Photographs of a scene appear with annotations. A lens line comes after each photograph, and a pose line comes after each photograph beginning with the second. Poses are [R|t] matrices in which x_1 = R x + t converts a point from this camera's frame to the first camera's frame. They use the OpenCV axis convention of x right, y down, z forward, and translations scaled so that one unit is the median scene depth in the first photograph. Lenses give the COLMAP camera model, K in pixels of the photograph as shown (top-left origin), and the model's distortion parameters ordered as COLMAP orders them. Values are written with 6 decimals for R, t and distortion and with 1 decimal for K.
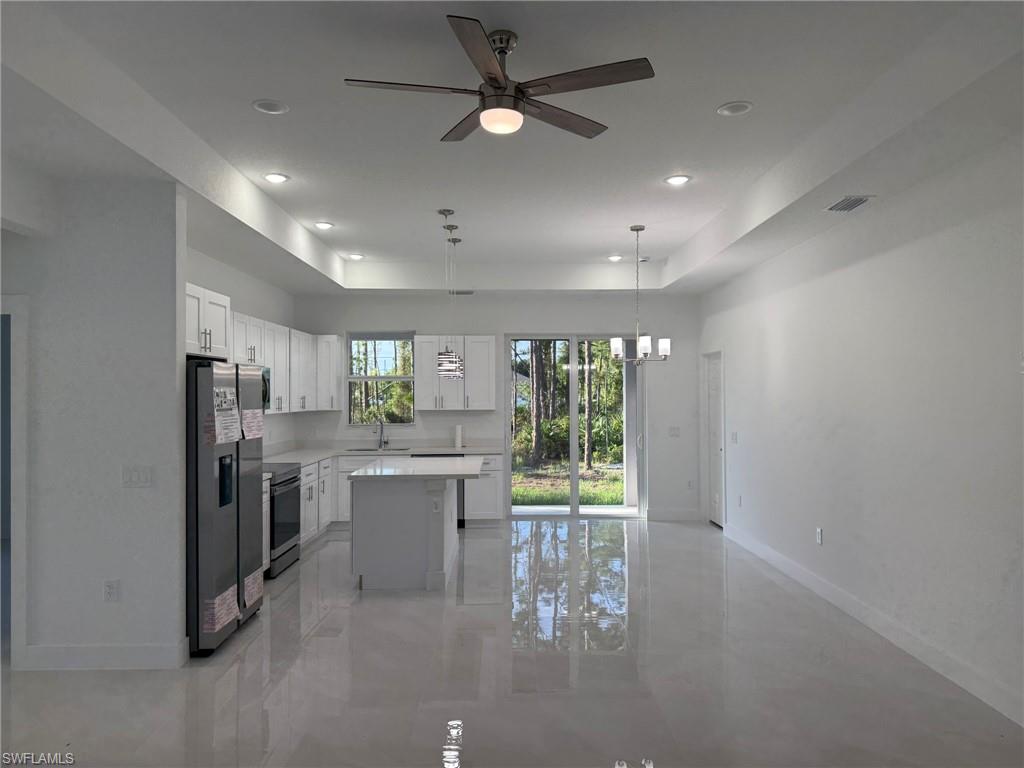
lens RADIAL K [[711.7, 0, 512.0], [0, 711.7, 384.0], [0, 0, 1]] dist [-0.005614, -0.001426]
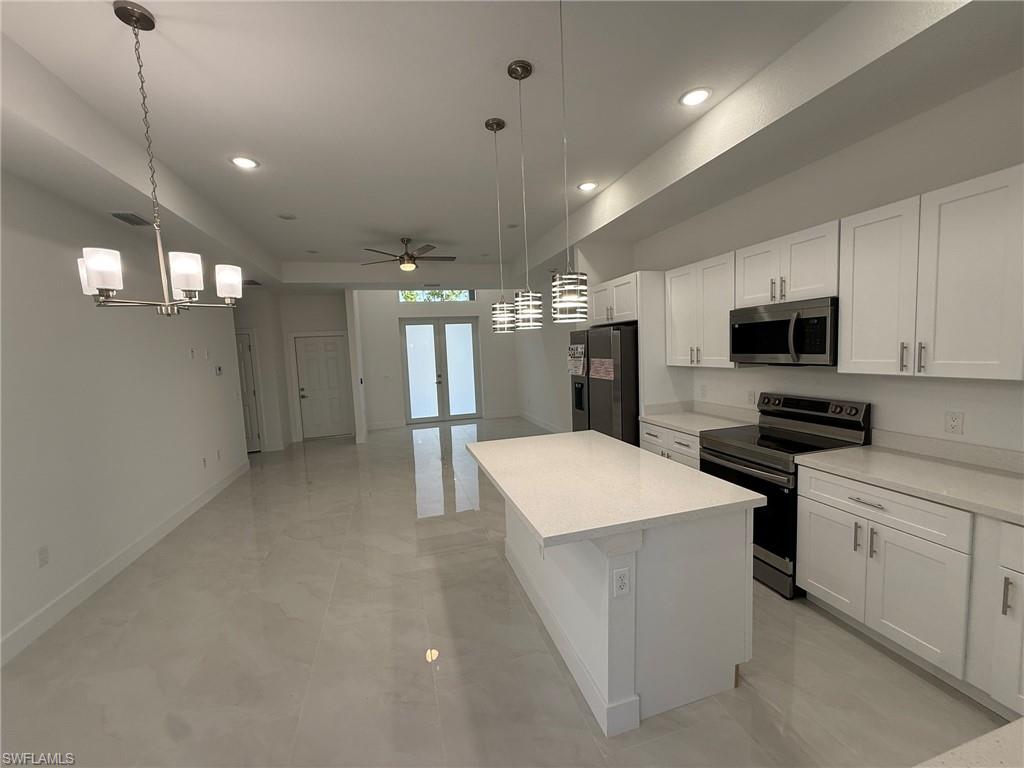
lens RADIAL K [[408.8, 0, 508.2], [0, 408.8, 382.6], [0, 0, 1]] dist [0.001034, 0.000356]
pose [[-0.966362, 0.063410, -0.249245, 0.027746], [0.047545, 0.996471, 0.069169, 0.014225], [0.252751, 0.054992, -0.965967, 1.451307]]
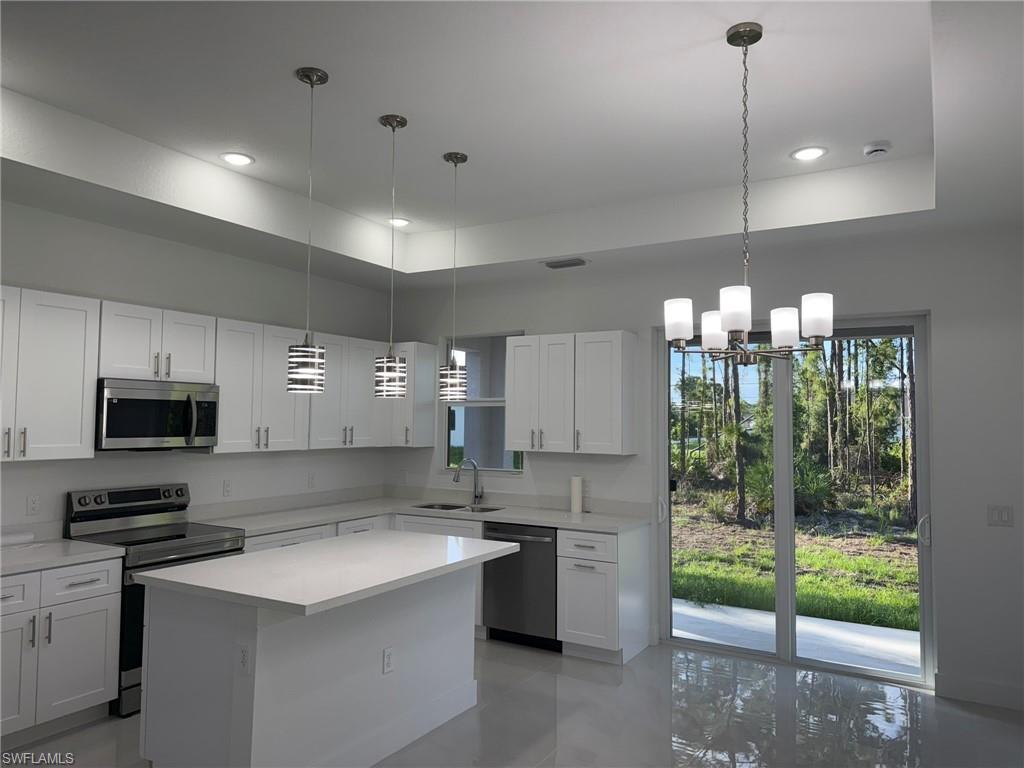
lens RADIAL K [[708.1, 0, 512.0], [0, 708.1, 384.0], [0, 0, 1]] dist [0.075620, -0.112079]
pose [[0.850314, -0.016931, -0.526004, 0.298475], [-0.004542, 0.999209, -0.039504, 0.001624], [0.526257, 0.035980, 0.849564, 0.631176]]
